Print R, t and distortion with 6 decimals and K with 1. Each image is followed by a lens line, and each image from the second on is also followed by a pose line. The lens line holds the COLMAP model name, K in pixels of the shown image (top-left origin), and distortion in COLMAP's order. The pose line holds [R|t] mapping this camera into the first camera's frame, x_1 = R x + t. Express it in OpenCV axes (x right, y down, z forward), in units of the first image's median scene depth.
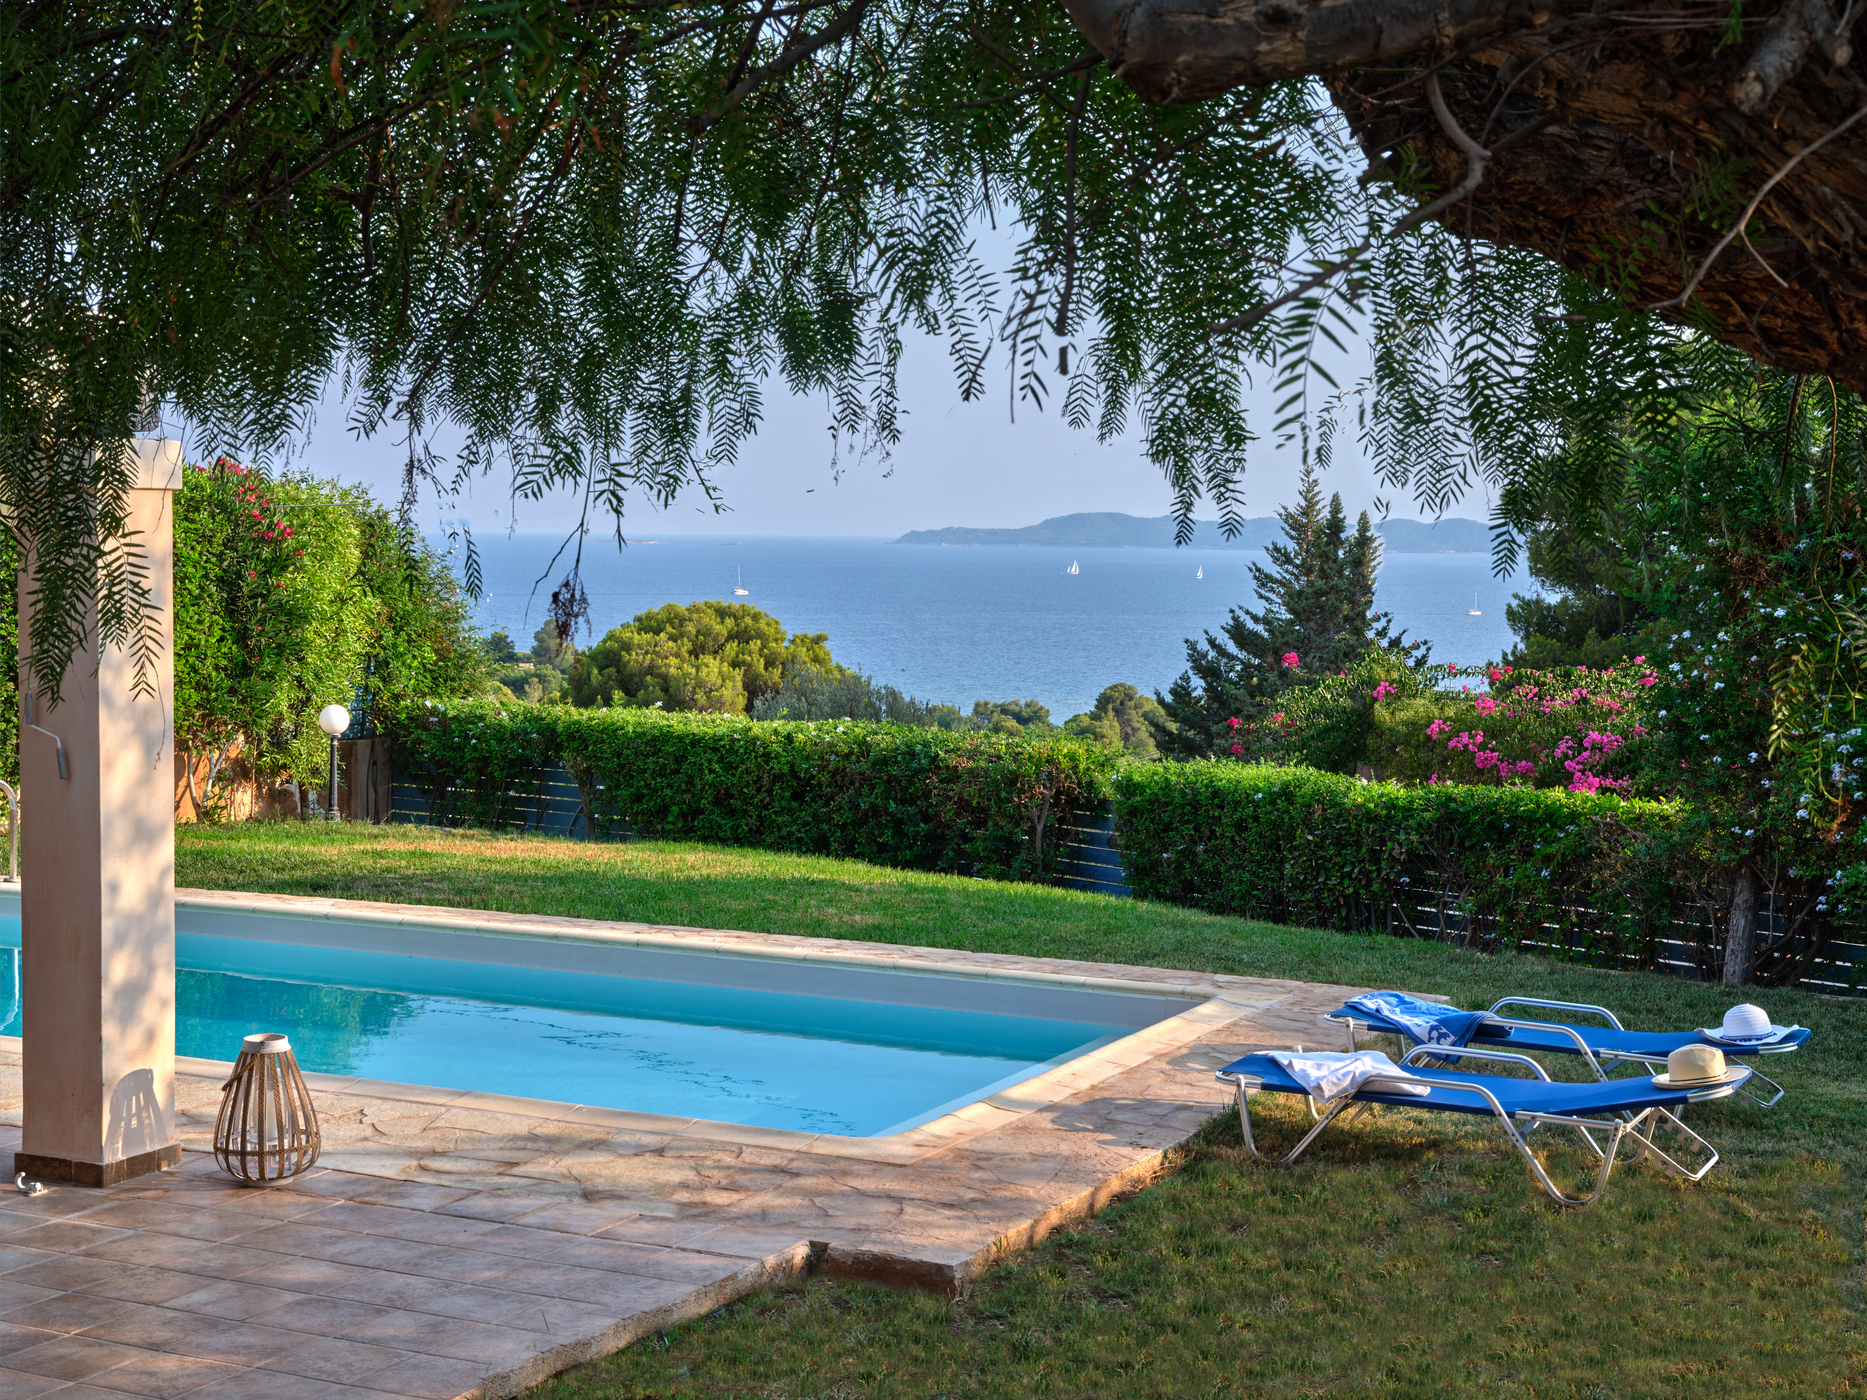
lens RADIAL K [[2838.5, 0, 933.5], [0, 2838.5, 700.0], [0, 0, 1]] dist [-0.010623, -0.017298]
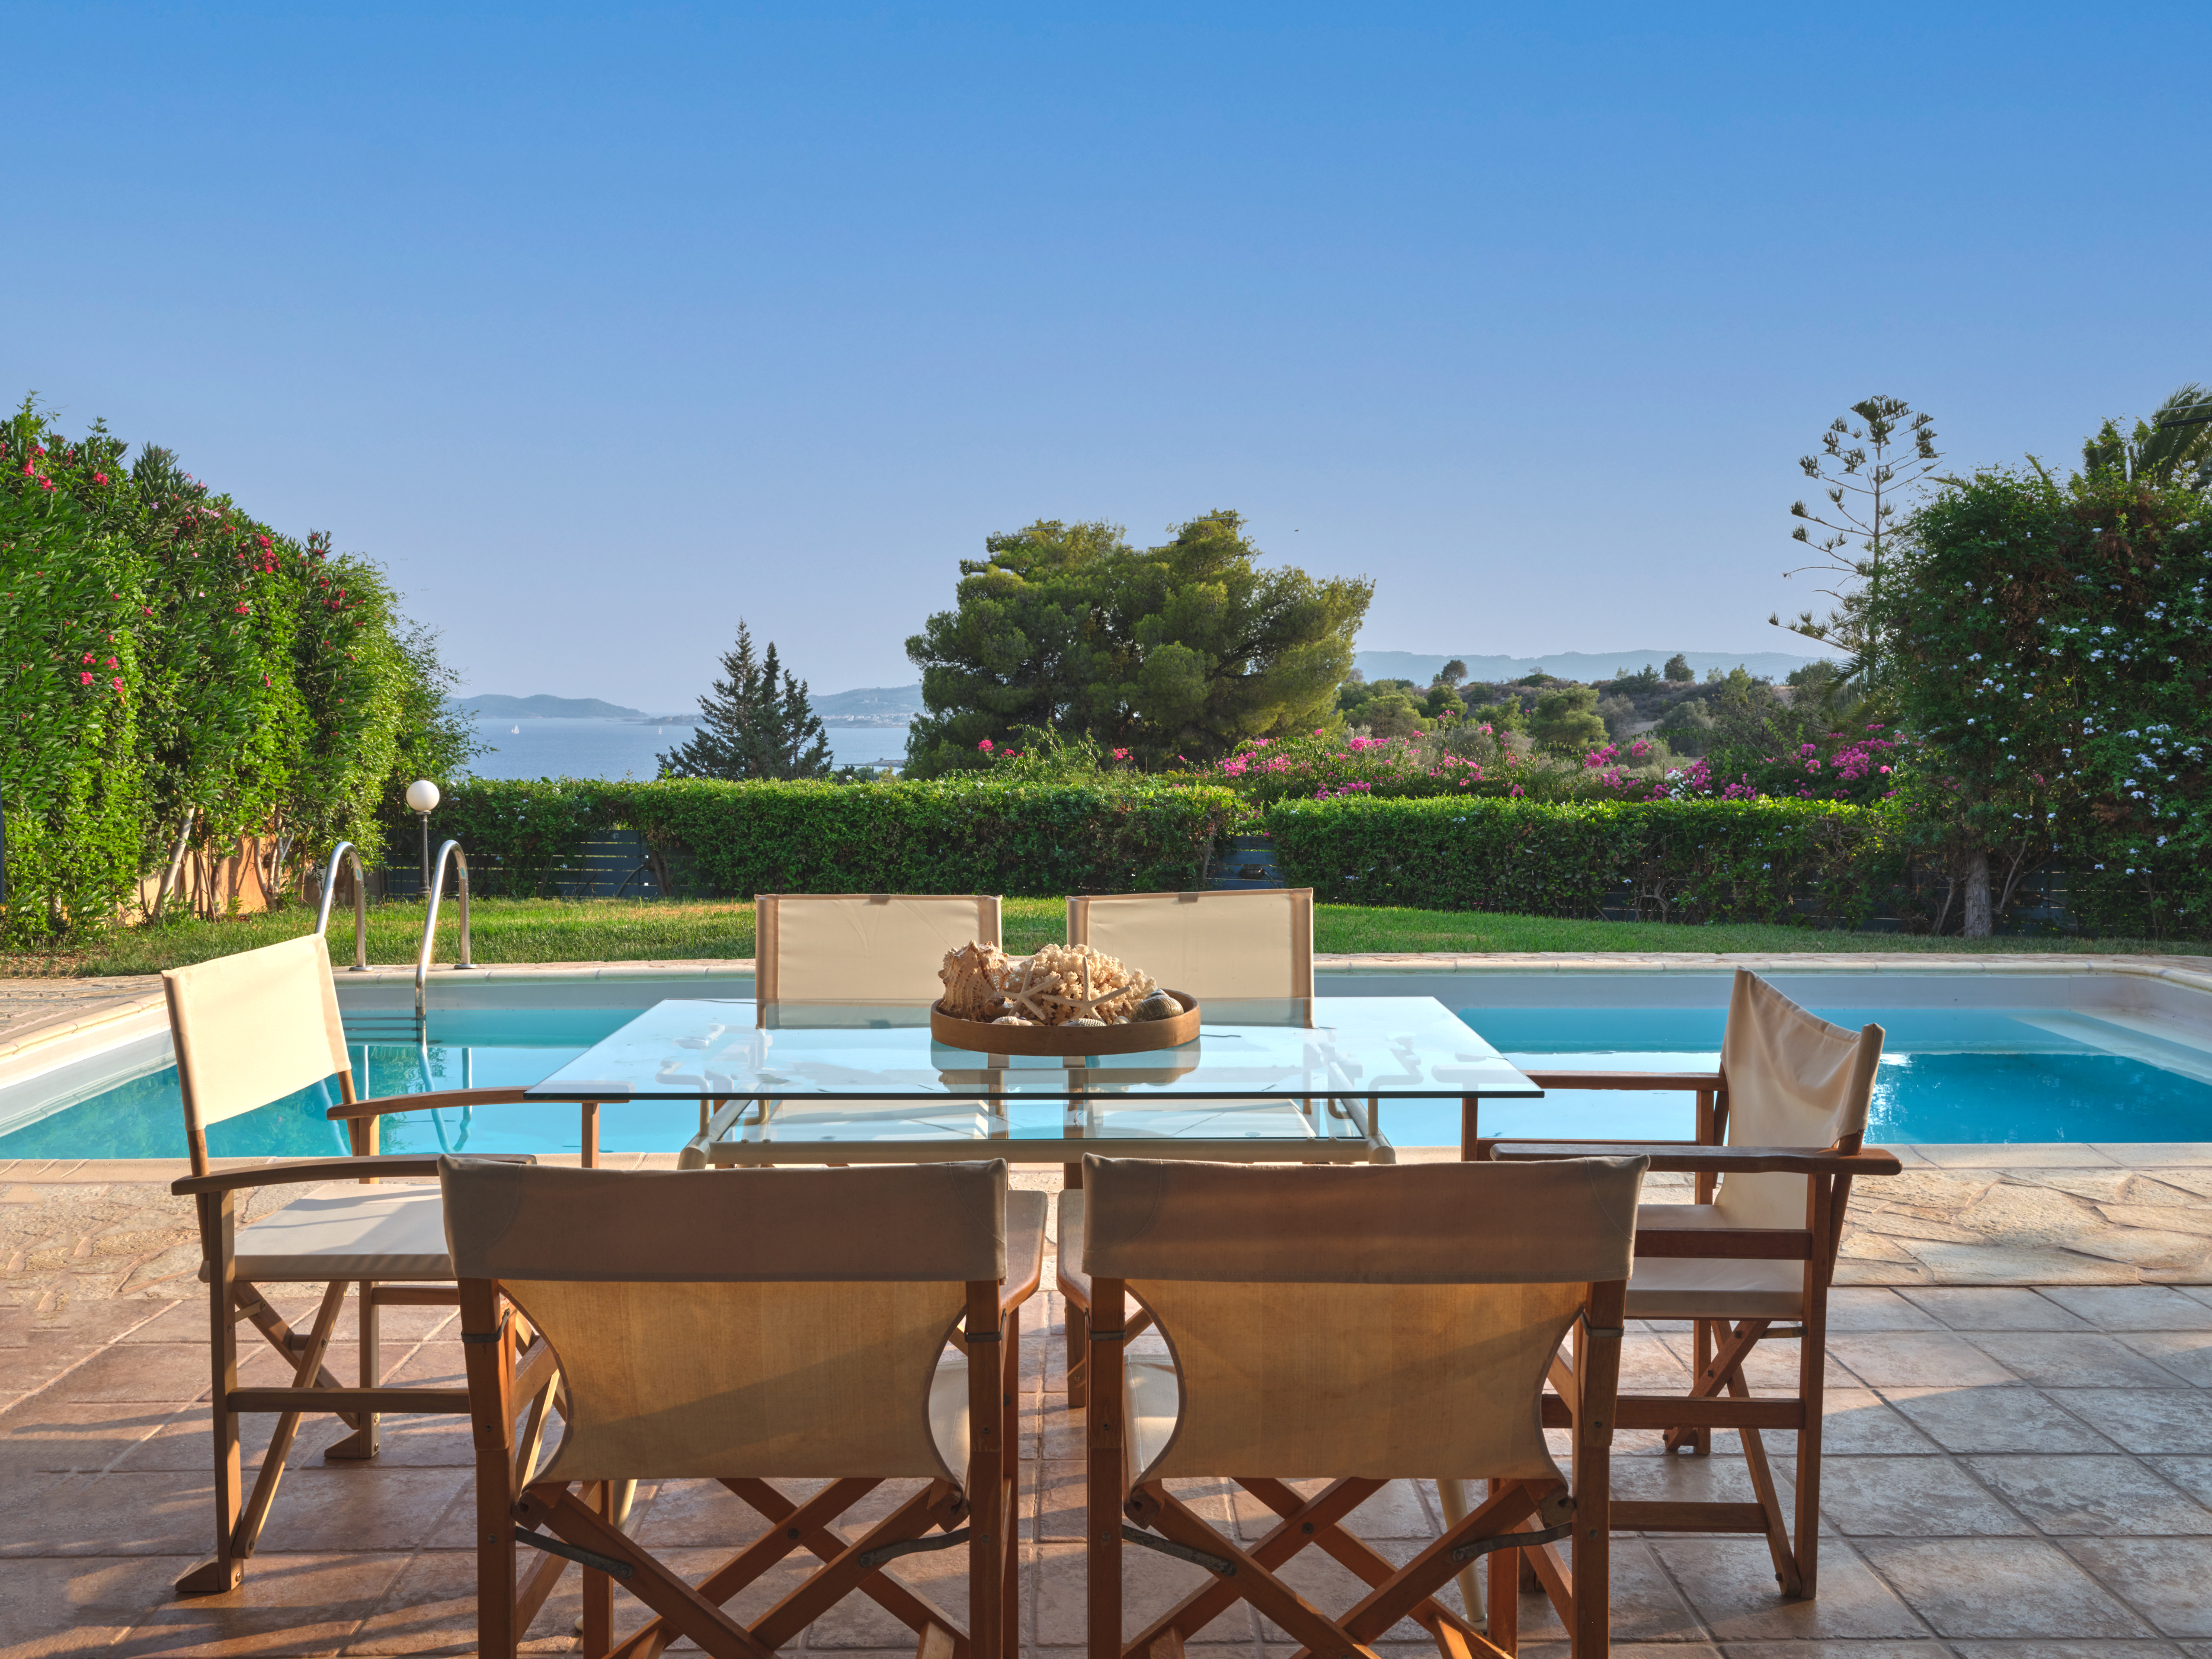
lens RADIAL K [[1853.6, 0, 1106.0], [0, 1853.6, 829.5], [0, 0, 1]] dist [0.009485, 0.006549]
pose [[0.878742, -0.040639, 0.475564, -0.310166], [0.037520, 0.999167, 0.016054, 0.017021], [-0.475821, 0.003736, 0.879534, 0.336919]]
